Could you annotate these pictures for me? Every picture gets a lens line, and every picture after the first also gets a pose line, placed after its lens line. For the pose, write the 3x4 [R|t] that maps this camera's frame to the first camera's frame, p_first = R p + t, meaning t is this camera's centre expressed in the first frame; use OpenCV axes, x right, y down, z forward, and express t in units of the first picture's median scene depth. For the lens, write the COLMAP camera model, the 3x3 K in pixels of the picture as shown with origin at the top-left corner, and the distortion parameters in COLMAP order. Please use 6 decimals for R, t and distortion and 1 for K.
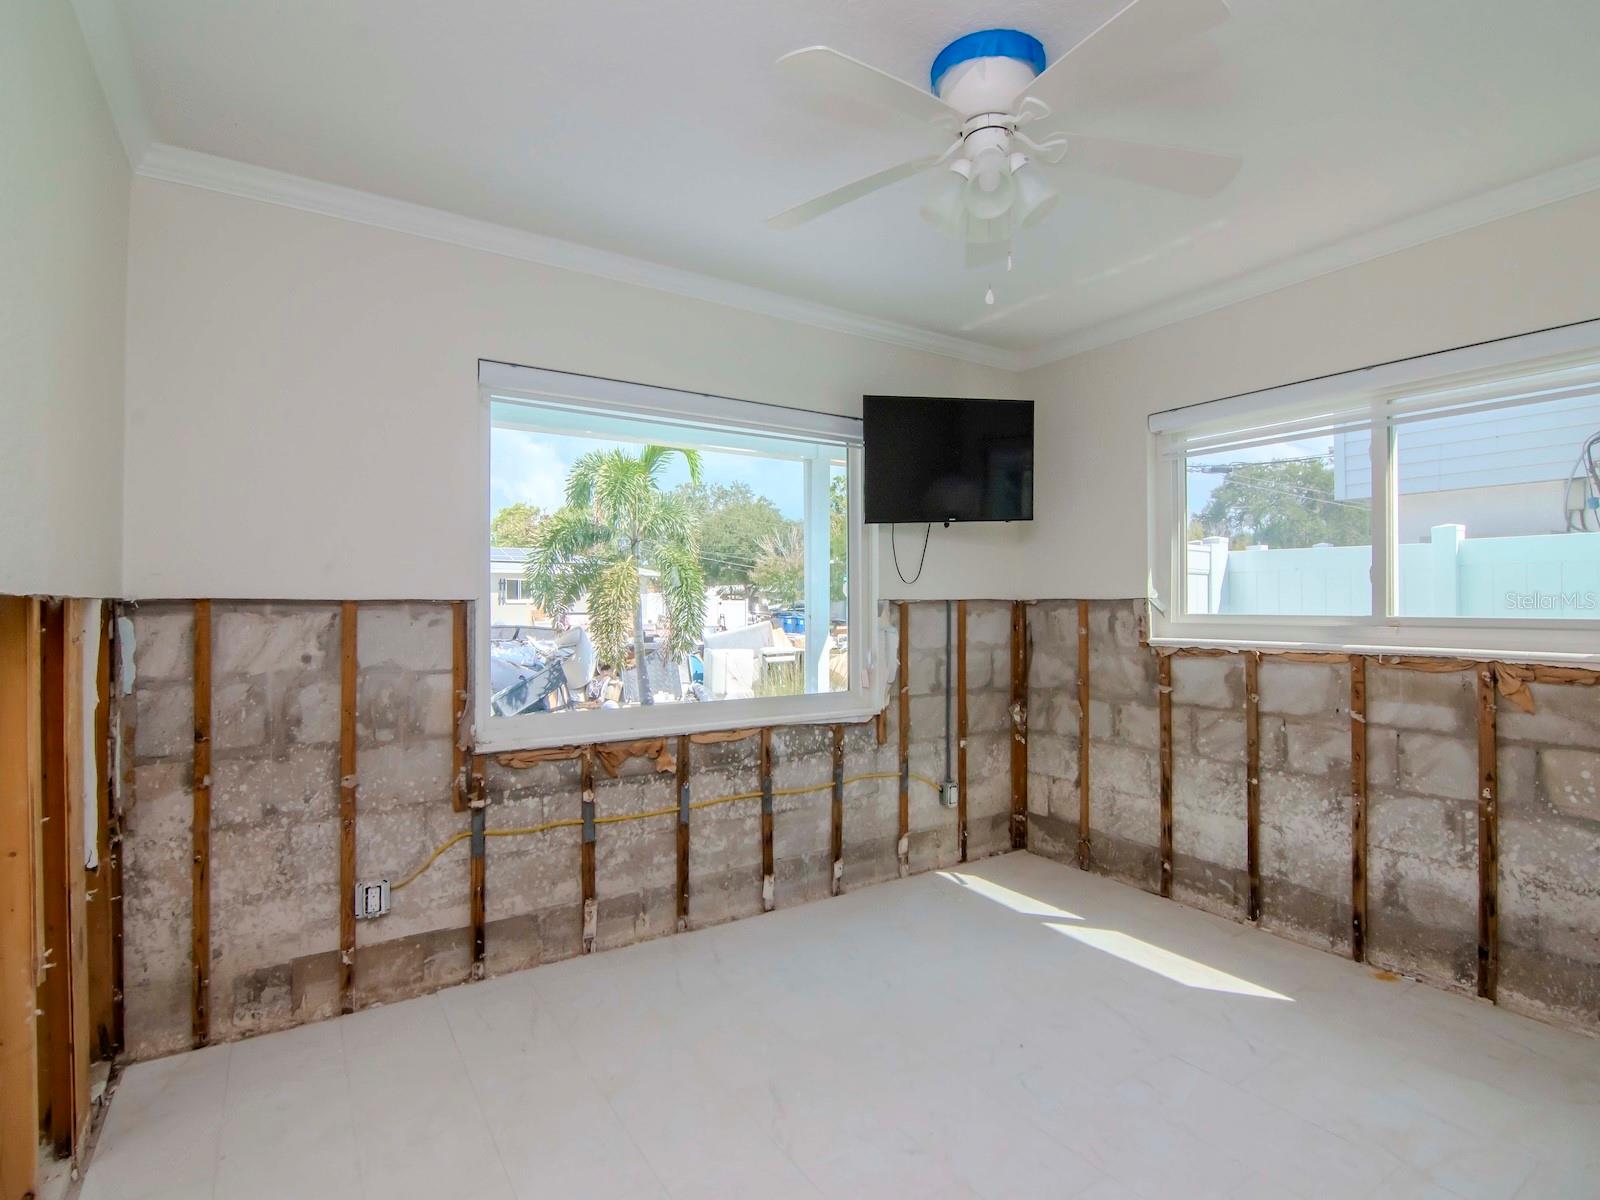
lens RADIAL K [[780.1, 0, 800.0], [0, 780.1, 600.0], [0, 0, 1]] dist [0.001370, -0.011096]
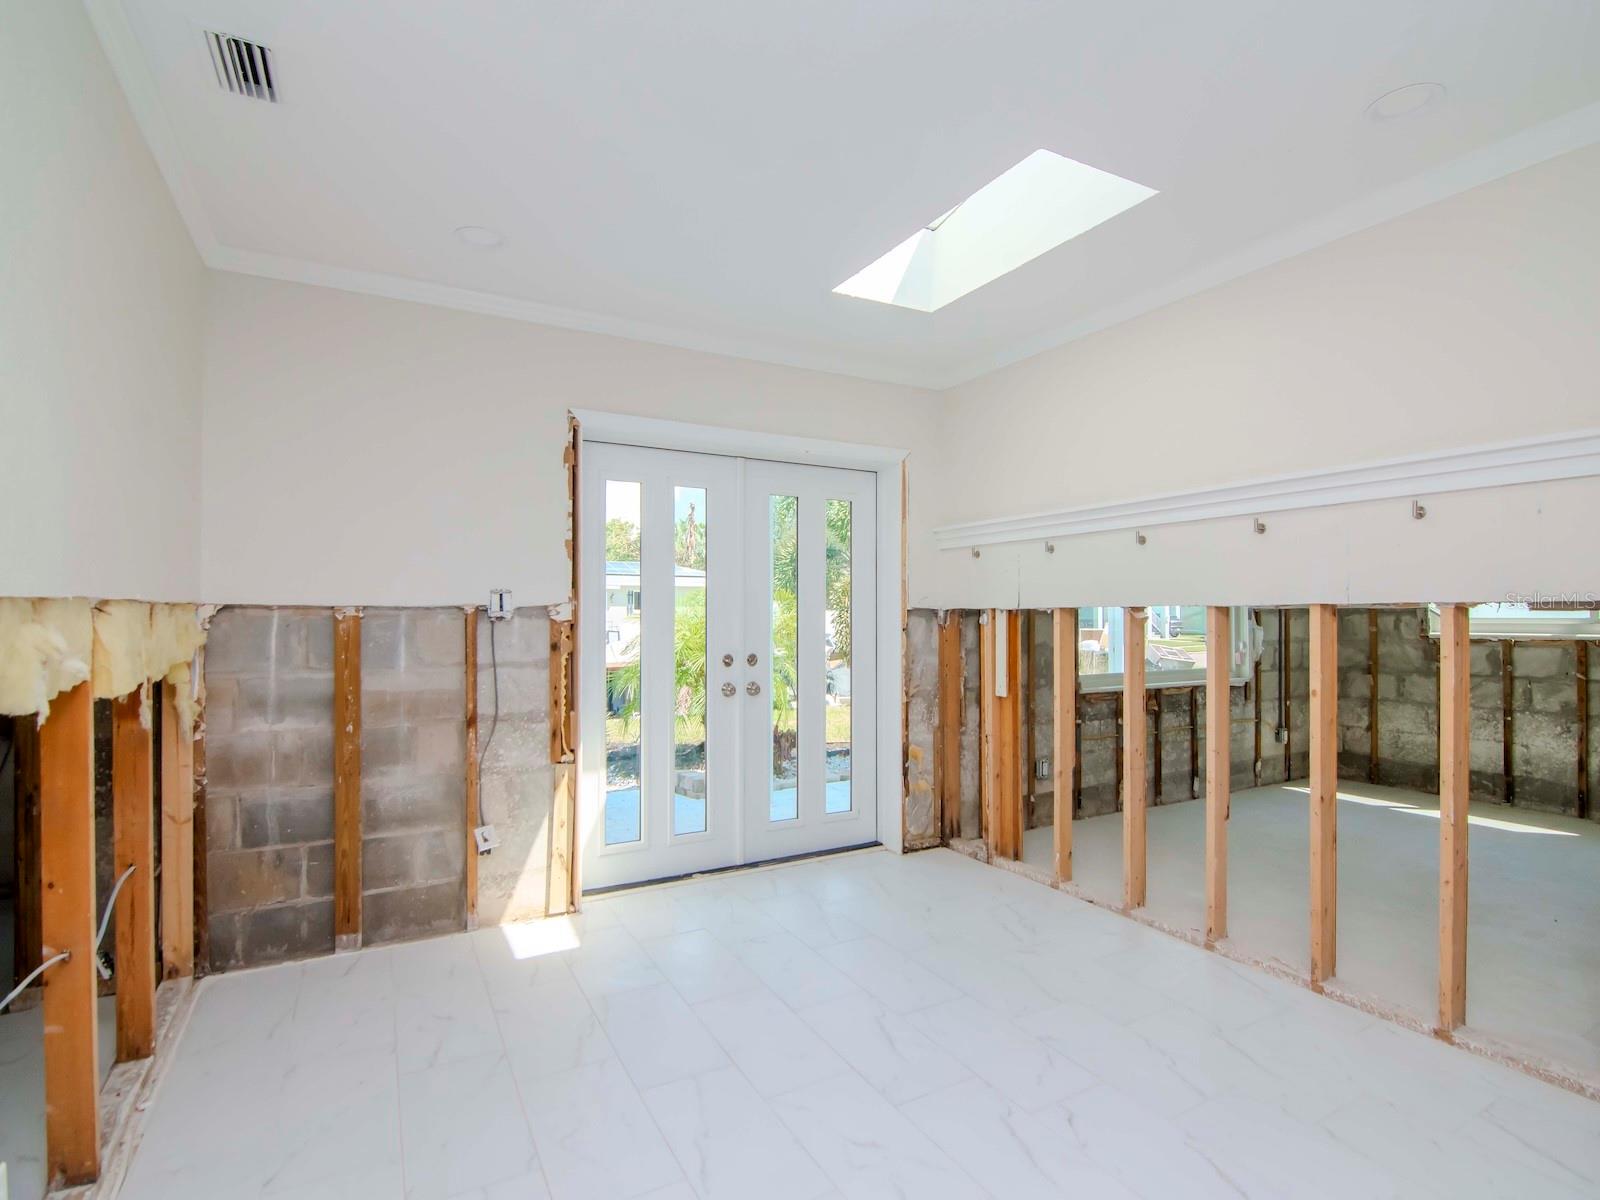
lens RADIAL K [[792.6, 0, 810.5], [0, 792.6, 610.0], [0, 0, 1]] dist [-0.000866, -0.005083]
pose [[0.998689, -0.000486, -0.051184, -0.766708], [0.000476, 1.000000, -0.000217, 0.001986], [0.051184, 0.000192, 0.998689, -0.707881]]
